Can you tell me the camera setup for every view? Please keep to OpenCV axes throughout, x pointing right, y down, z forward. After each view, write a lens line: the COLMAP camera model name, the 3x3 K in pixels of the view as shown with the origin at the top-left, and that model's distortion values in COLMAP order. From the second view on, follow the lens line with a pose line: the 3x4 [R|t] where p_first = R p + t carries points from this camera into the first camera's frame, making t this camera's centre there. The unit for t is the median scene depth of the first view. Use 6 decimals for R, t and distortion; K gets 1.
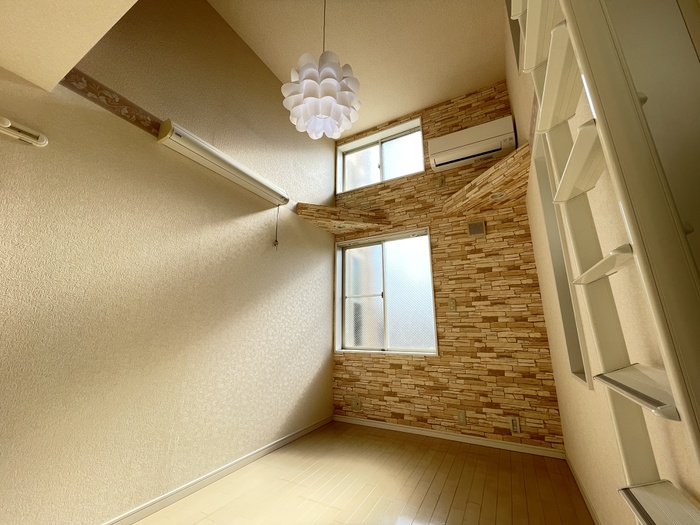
lens RADIAL K [[280.8, 0, 351.0], [0, 280.8, 261.7], [0, 0, 1]] dist [0.000821, -0.000017]
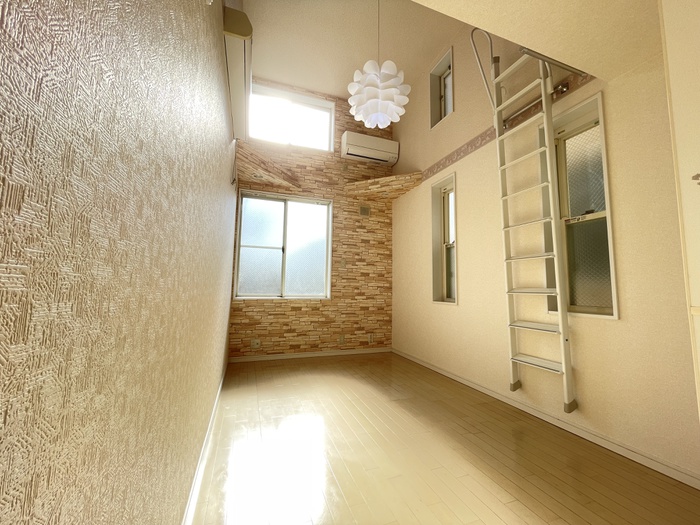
lens RADIAL K [[280.8, 0, 349.4], [0, 280.8, 260.9], [0, 0, 1]] dist [0.000821, -0.000017]
pose [[0.668671, 0.086518, 0.738507, -0.612904], [-0.192127, 0.979583, 0.059198, 0.055983], [-0.718308, -0.181471, 0.671642, 0.061770]]
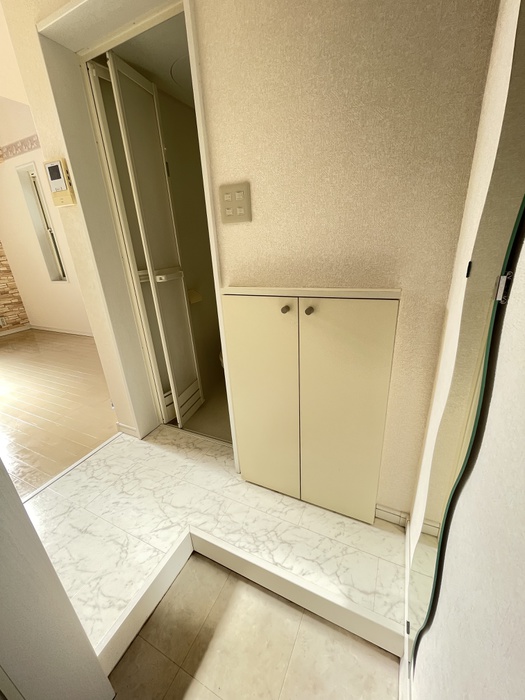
lens RADIAL K [[280.8, 0, 263.5], [0, 280.8, 349.5], [0, 0, 1]] dist [0.000821, -0.000017]
pose [[-0.042139, -0.346983, 0.936924, -0.987869], [-0.181187, 0.924862, 0.334366, -0.118318], [-0.982545, -0.155668, -0.101842, -0.375177]]
